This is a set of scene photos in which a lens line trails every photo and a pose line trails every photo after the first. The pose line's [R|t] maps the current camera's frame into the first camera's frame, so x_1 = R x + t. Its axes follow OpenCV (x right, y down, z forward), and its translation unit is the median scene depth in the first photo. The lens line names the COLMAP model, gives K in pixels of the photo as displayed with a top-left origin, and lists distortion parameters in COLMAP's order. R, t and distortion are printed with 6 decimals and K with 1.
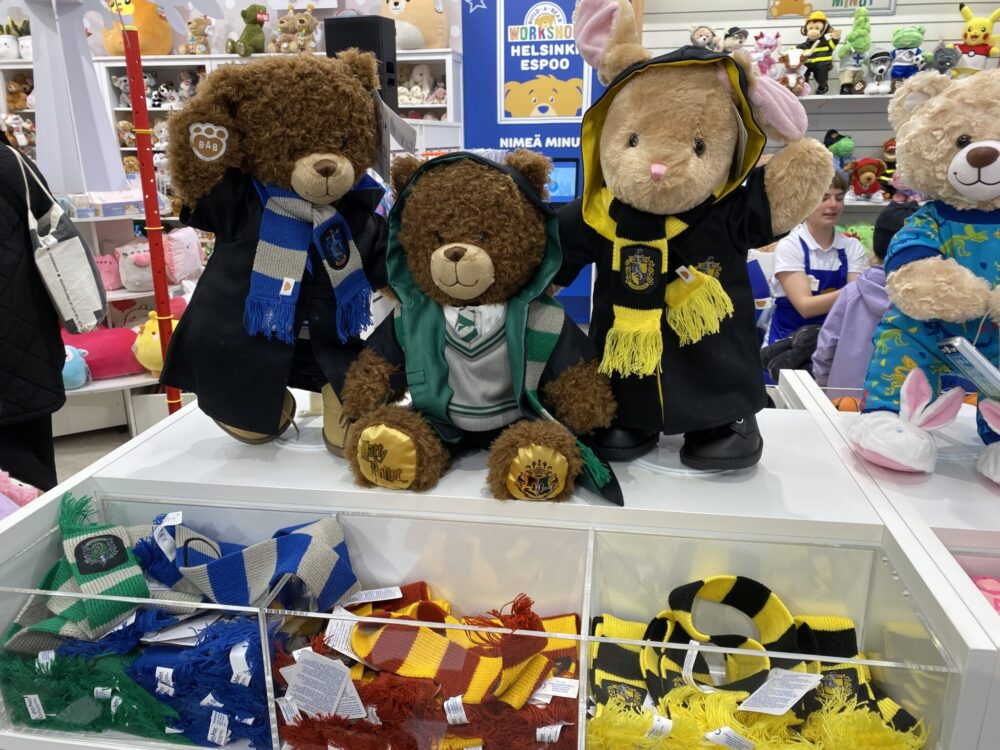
lens RADIAL K [[763.4, 0, 499.9], [0, 763.4, 373.7], [0, 0, 1]] dist [0.006621, -0.004034]
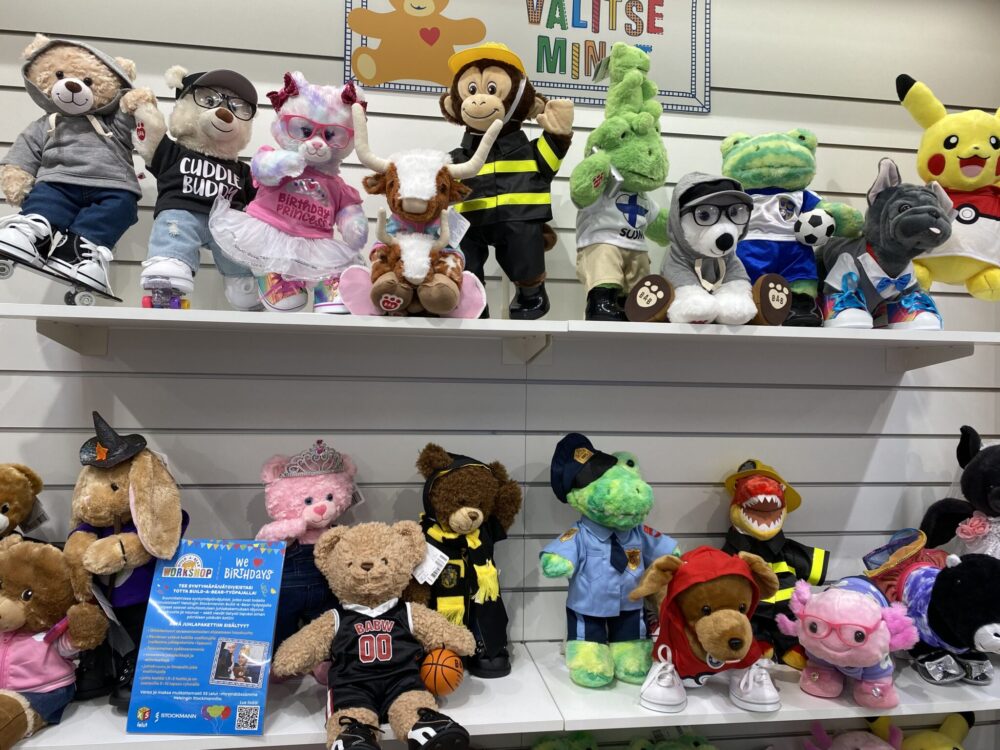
lens RADIAL K [[763.4, 0, 499.9], [0, 763.4, 372.5], [0, 0, 1]] dist [0.006621, -0.004034]
pose [[0.947308, 0.031372, 0.318785, 0.328685], [0.070734, 0.950139, -0.303698, -0.267293], [-0.312418, 0.310244, 0.897855, 0.773492]]
